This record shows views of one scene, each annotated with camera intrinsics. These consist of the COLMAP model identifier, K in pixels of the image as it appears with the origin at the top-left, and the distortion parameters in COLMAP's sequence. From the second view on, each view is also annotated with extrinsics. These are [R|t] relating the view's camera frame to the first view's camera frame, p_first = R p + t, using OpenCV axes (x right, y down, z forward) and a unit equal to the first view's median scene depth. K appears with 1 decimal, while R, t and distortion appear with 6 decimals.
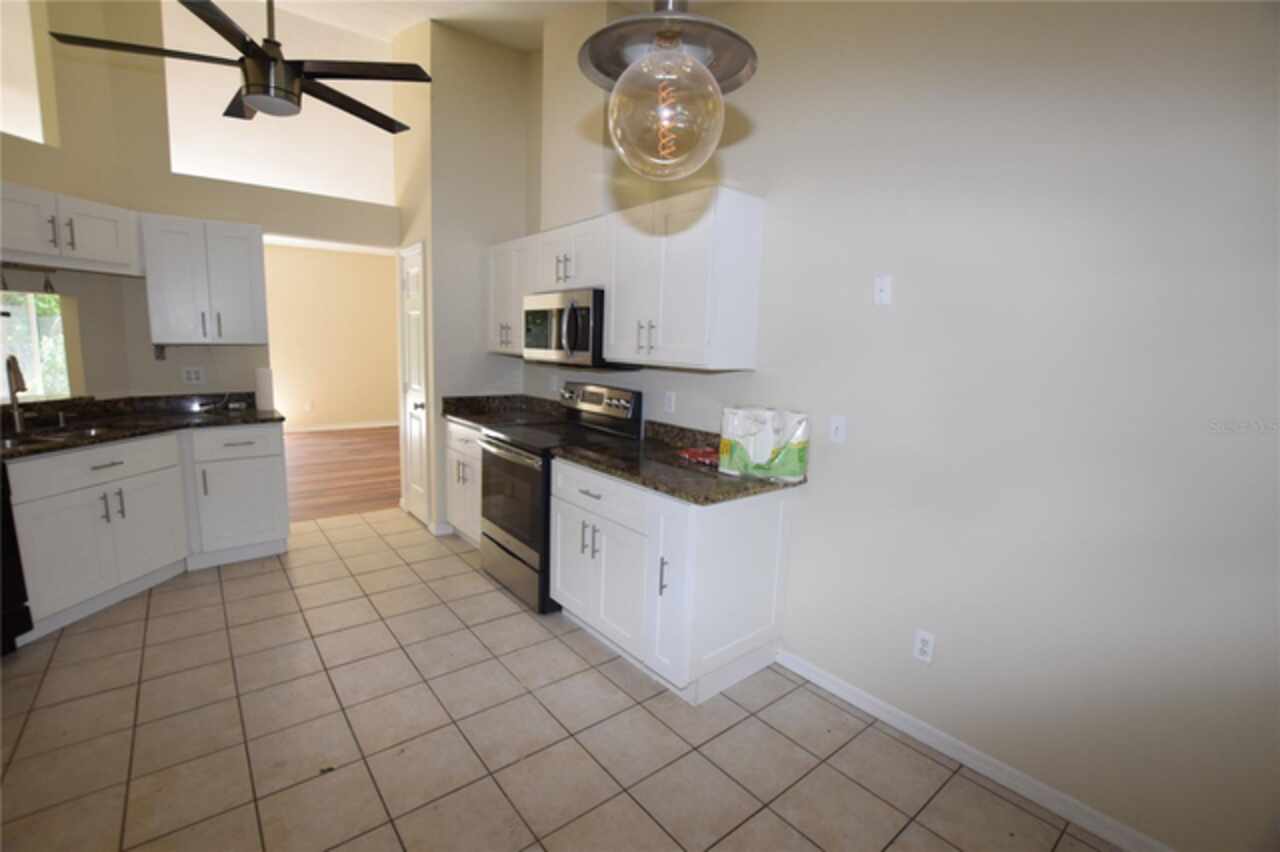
lens RADIAL K [[564.0, 0, 634.9], [0, 564.0, 418.8], [0, 0, 1]] dist [-0.029883, 0.001385]
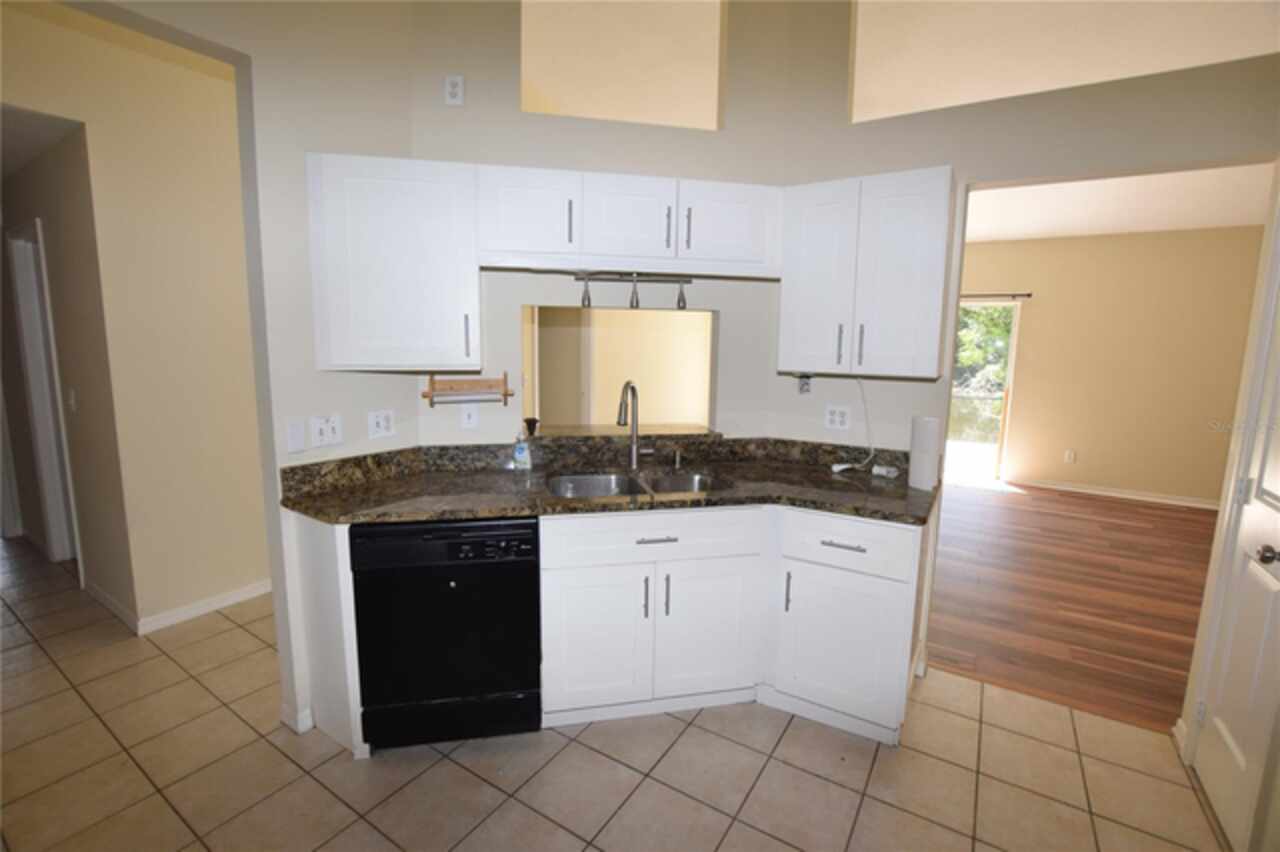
lens RADIAL K [[564.0, 0, 634.9], [0, 564.0, 418.8], [0, 0, 1]] dist [-0.029883, 0.001385]
pose [[0.325137, 0.108005, -0.939479, -0.233550], [-0.139276, 0.988092, 0.065393, -0.091754], [0.935355, 0.109585, 0.336307, 0.555193]]
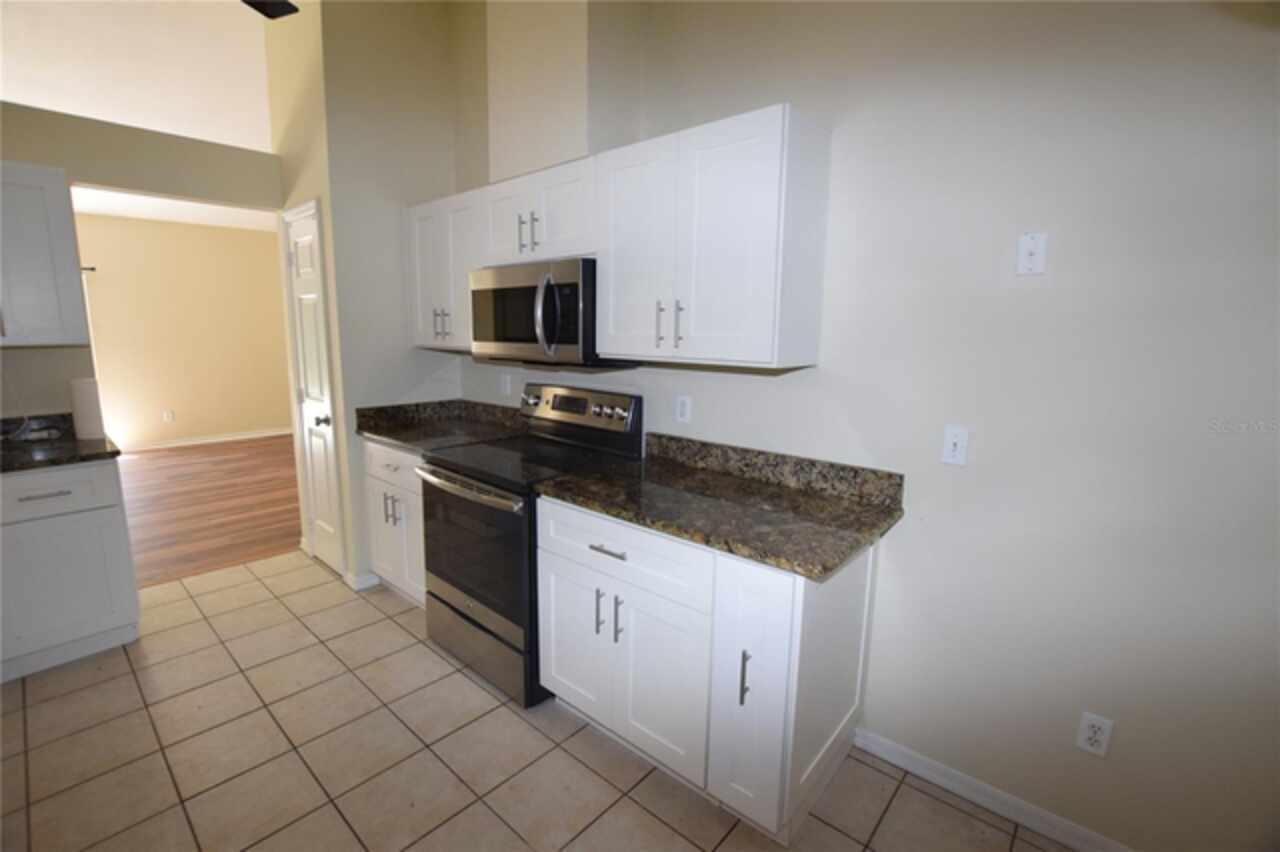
lens RADIAL K [[564.0, 0, 634.9], [0, 564.0, 418.8], [0, 0, 1]] dist [-0.029883, 0.001385]
pose [[0.985363, -0.044855, 0.164460, -0.113281], [0.040580, 0.998748, 0.029267, -0.036188], [-0.165567, -0.022165, 0.985949, 0.229153]]
